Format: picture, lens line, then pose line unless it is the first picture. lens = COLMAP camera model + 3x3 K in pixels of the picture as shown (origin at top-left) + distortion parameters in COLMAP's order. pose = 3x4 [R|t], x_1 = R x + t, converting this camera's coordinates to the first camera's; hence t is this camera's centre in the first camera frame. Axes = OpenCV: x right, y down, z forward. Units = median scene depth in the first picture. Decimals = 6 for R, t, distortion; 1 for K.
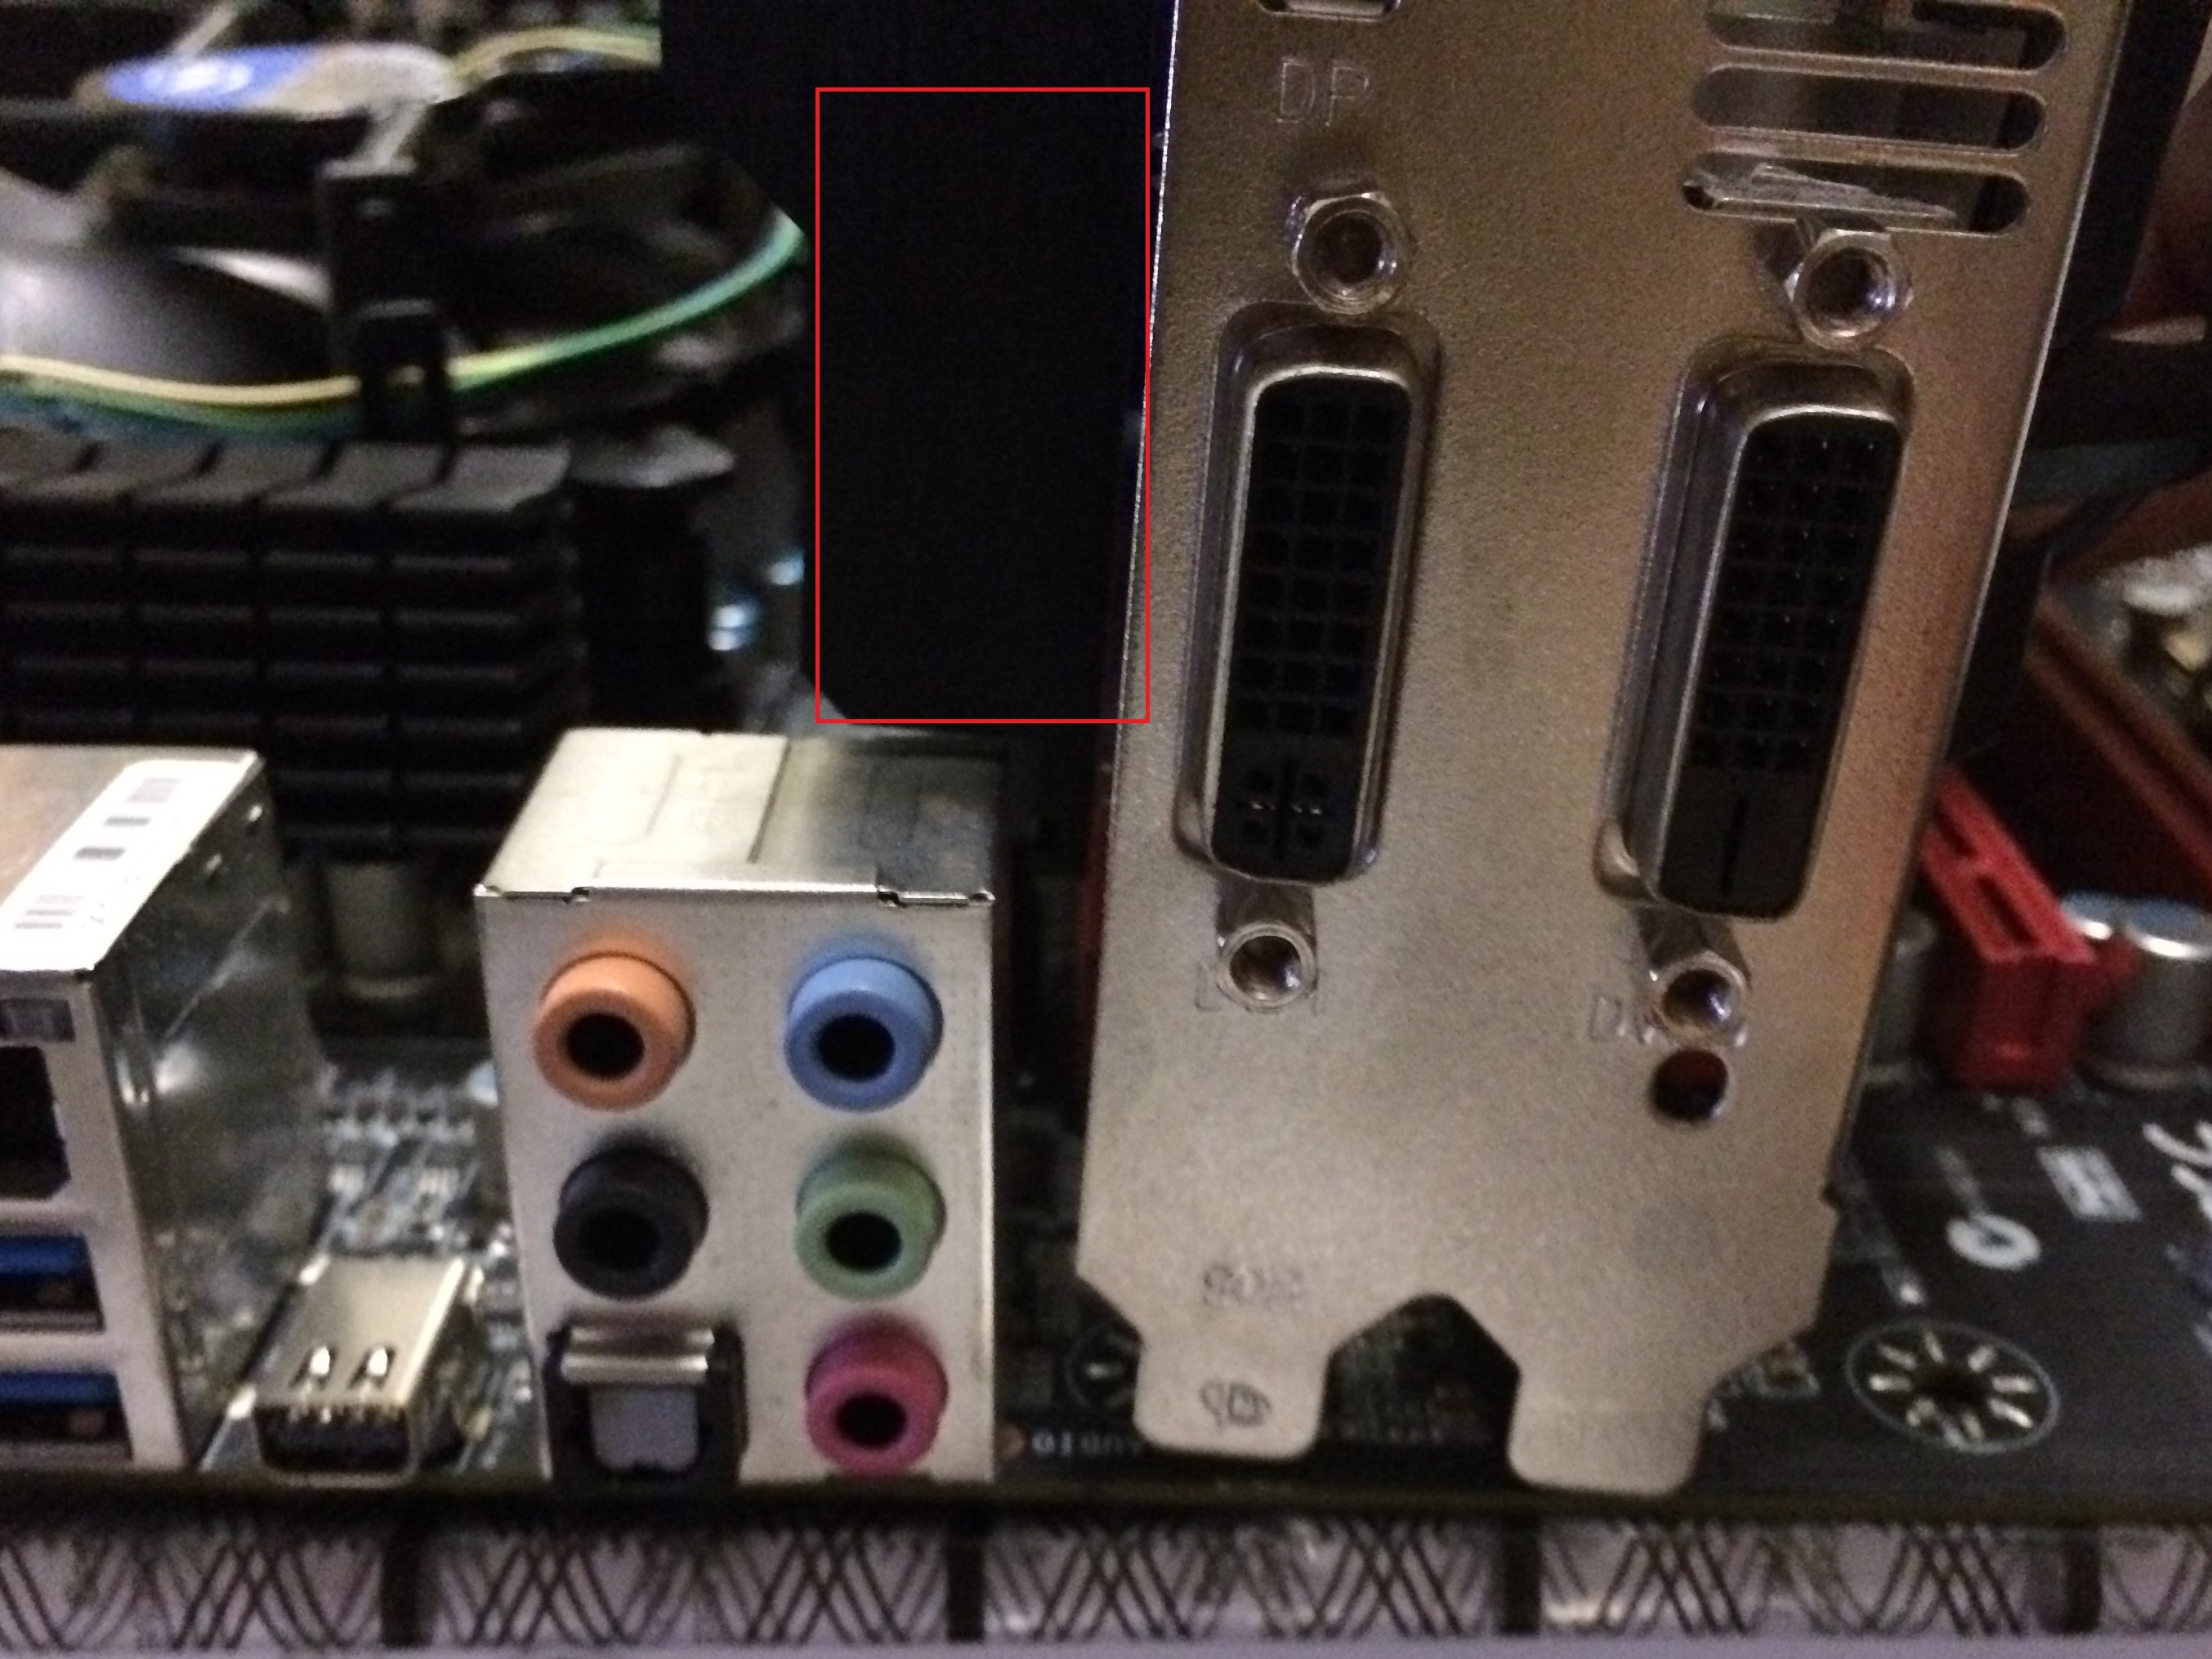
lens RADIAL K [[2122.2, 0, 1106.0], [0, 2122.2, 829.5], [0, 0, 1]] dist [0.000021, -0.147860]
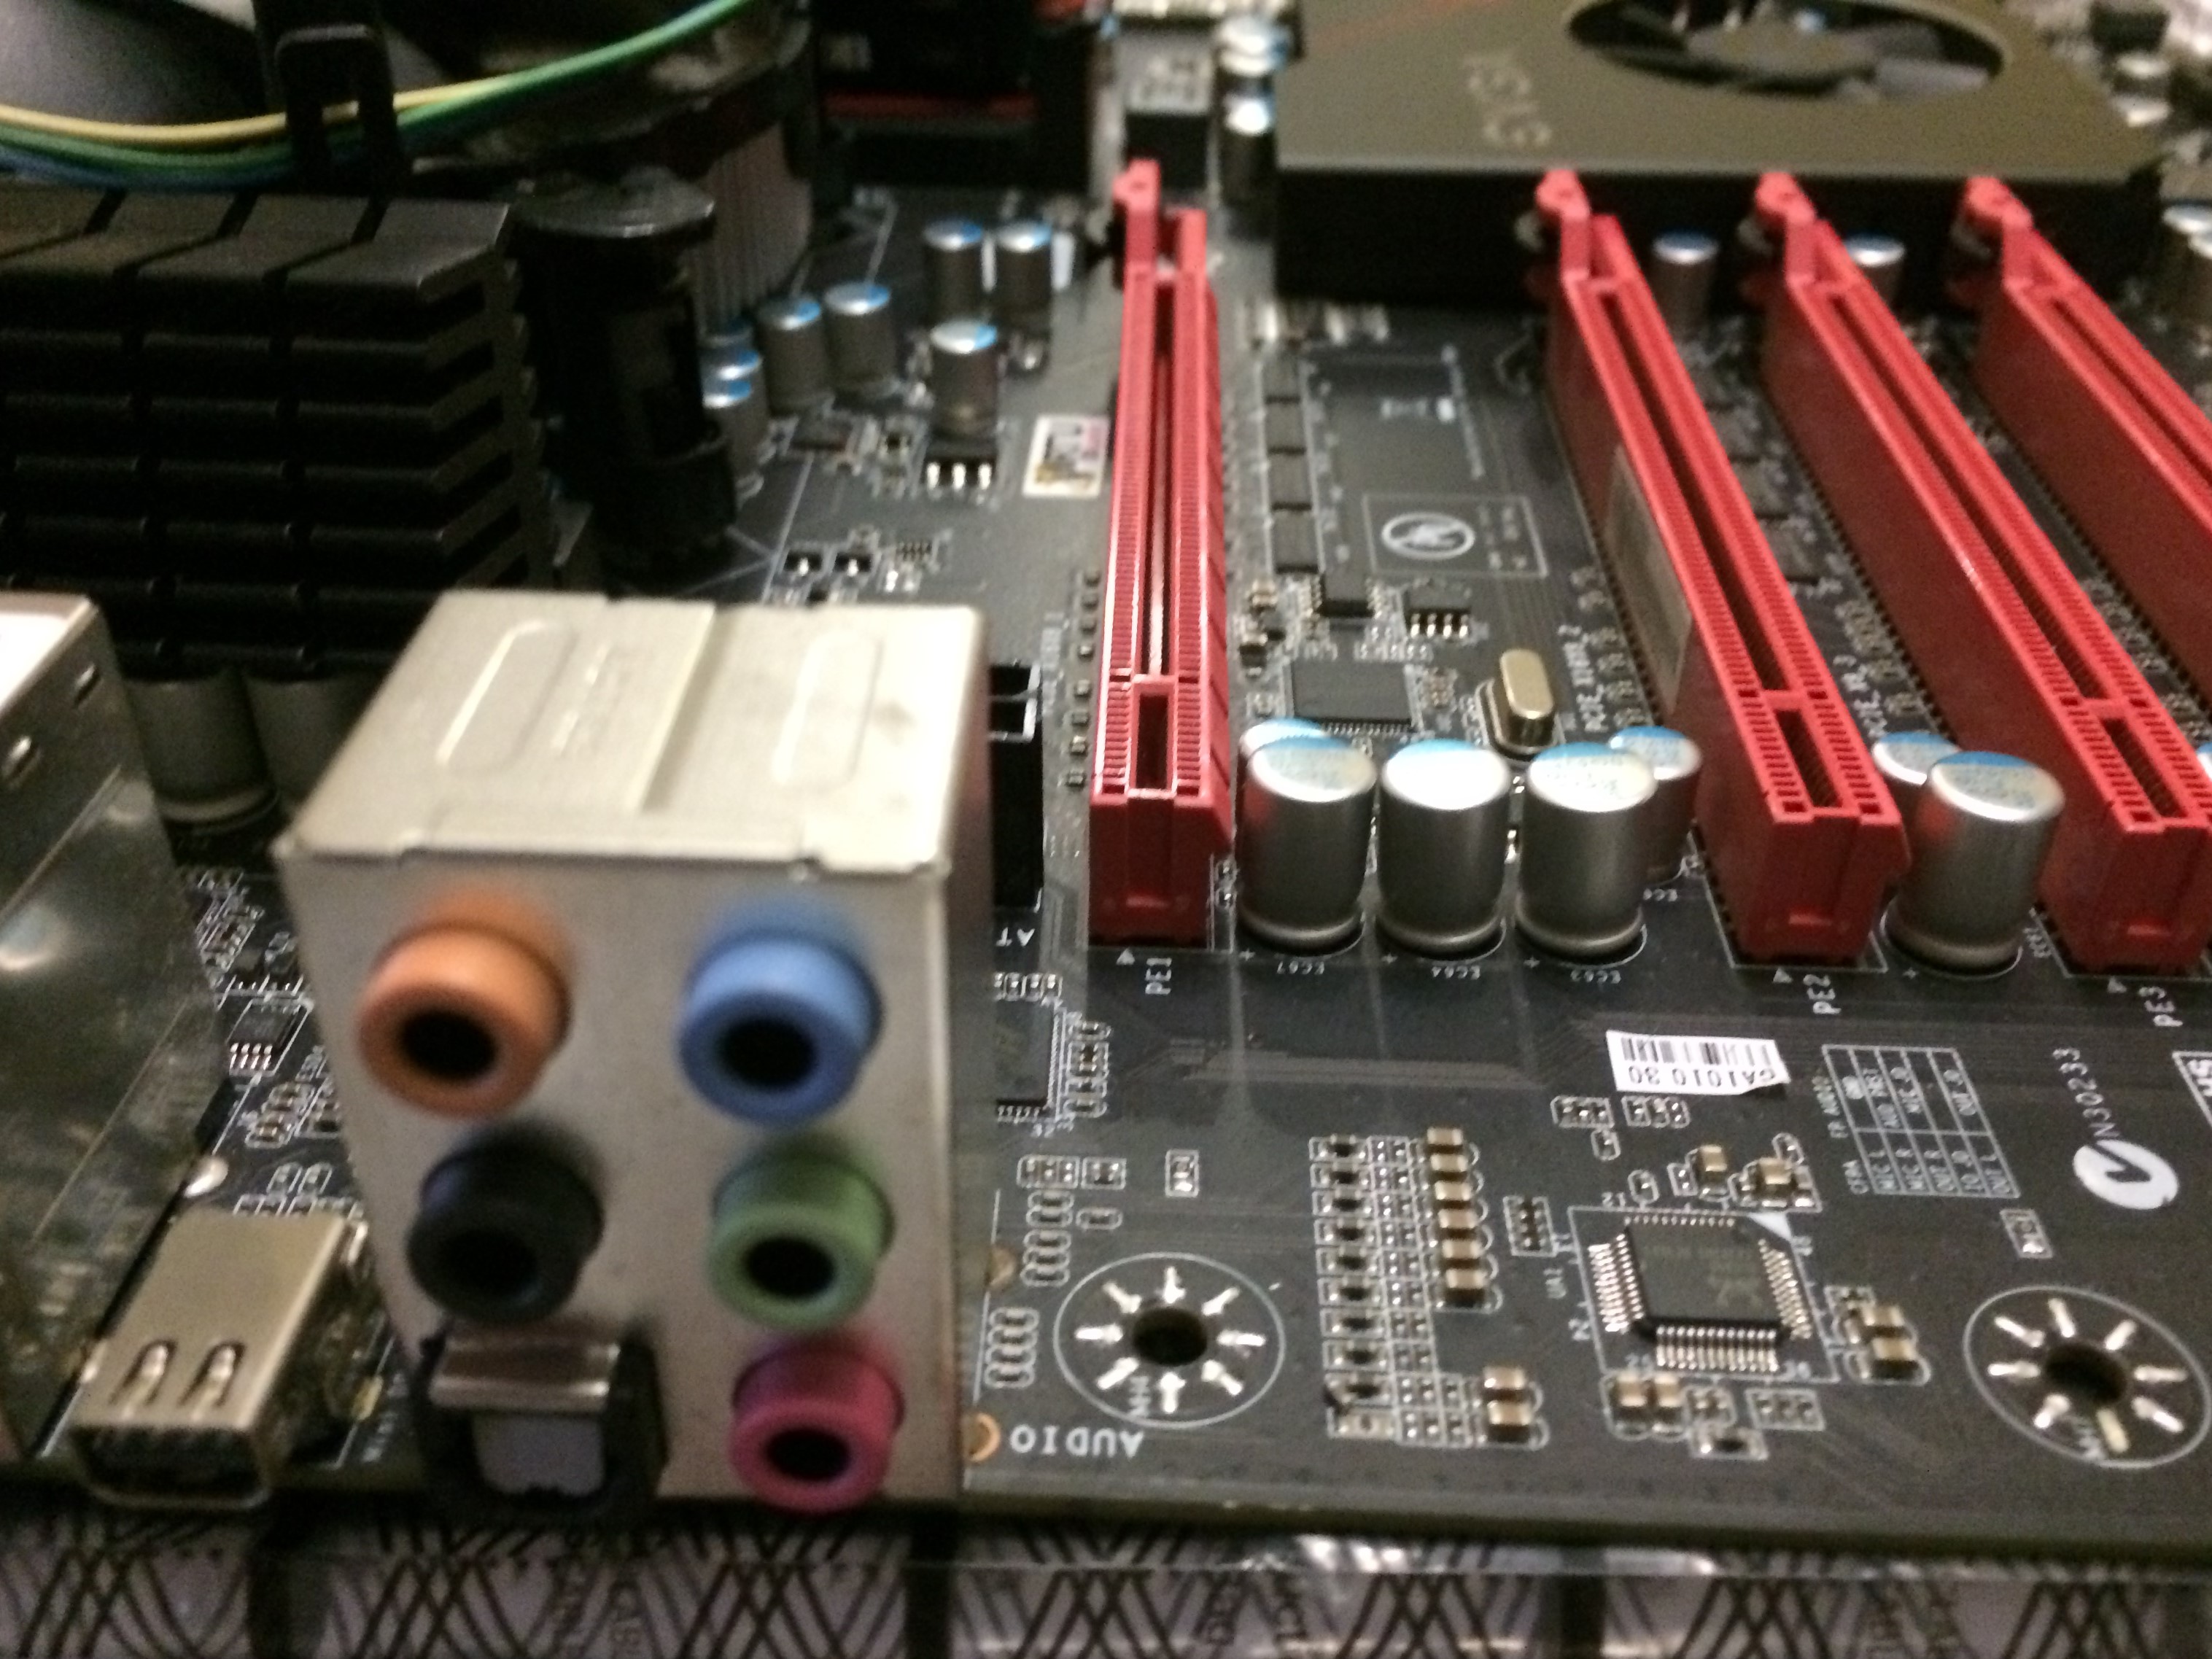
lens RADIAL K [[2122.0, 0, 1106.0], [0, 2122.0, 829.5], [0, 0, 1]] dist [0.000021, -0.147860]
pose [[0.999766, 0.016451, -0.014071, 0.011579], [-0.014560, 0.992015, 0.125277, -0.060751], [0.016019, -0.125042, 0.992022, 0.186128]]
